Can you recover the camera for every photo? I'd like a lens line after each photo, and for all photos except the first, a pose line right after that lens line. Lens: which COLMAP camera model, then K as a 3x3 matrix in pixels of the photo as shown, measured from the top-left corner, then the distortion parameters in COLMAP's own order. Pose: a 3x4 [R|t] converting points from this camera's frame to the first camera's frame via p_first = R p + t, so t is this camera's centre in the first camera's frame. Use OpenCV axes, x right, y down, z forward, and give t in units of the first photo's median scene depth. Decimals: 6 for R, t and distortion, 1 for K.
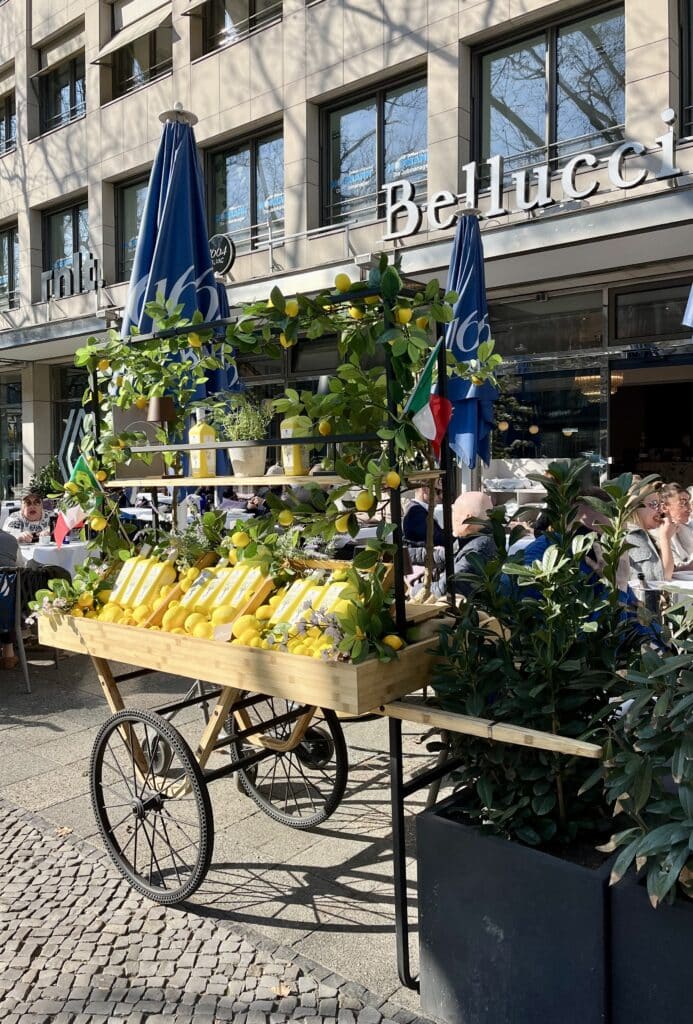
lens RADIAL K [[808.5, 0, 342.7], [0, 808.5, 489.2], [0, 0, 1]] dist [0.025687, 0.000130]
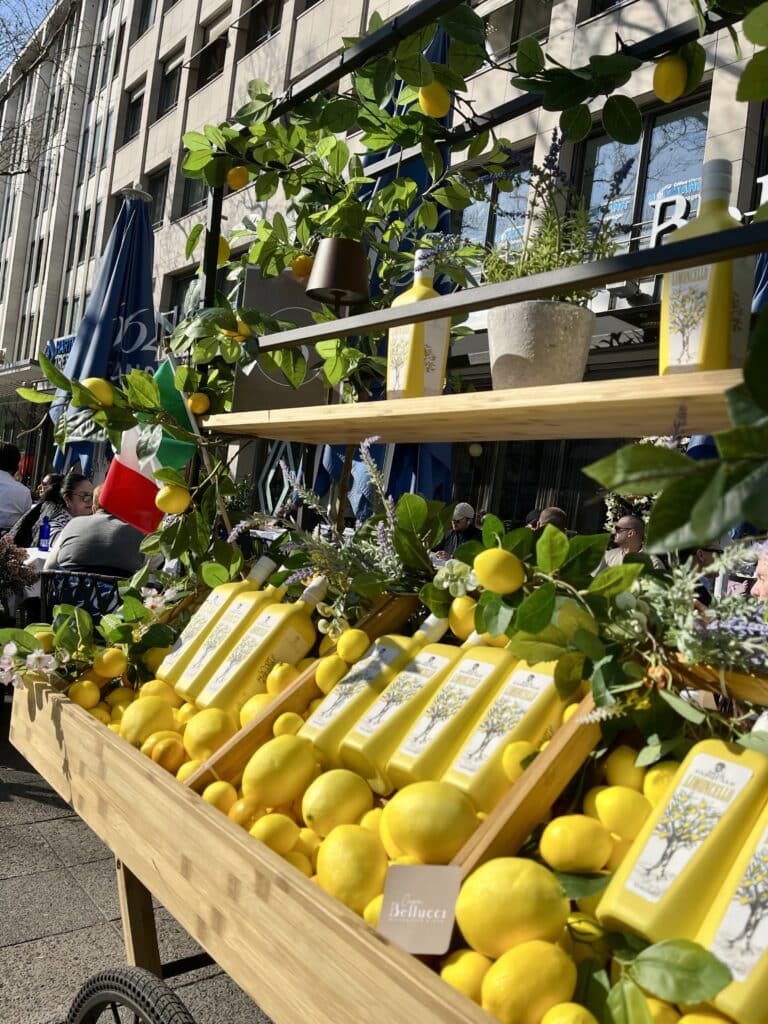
lens RADIAL K [[773.1, 0, 382.4], [0, 773.1, 512.0], [0, 0, 1]] dist [0.058153, 0.001769]
pose [[0.973779, 0.125963, -0.189441, -0.107197], [-0.134455, 0.990383, -0.032615, 0.050753], [0.183510, 0.057231, 0.981350, 0.623589]]
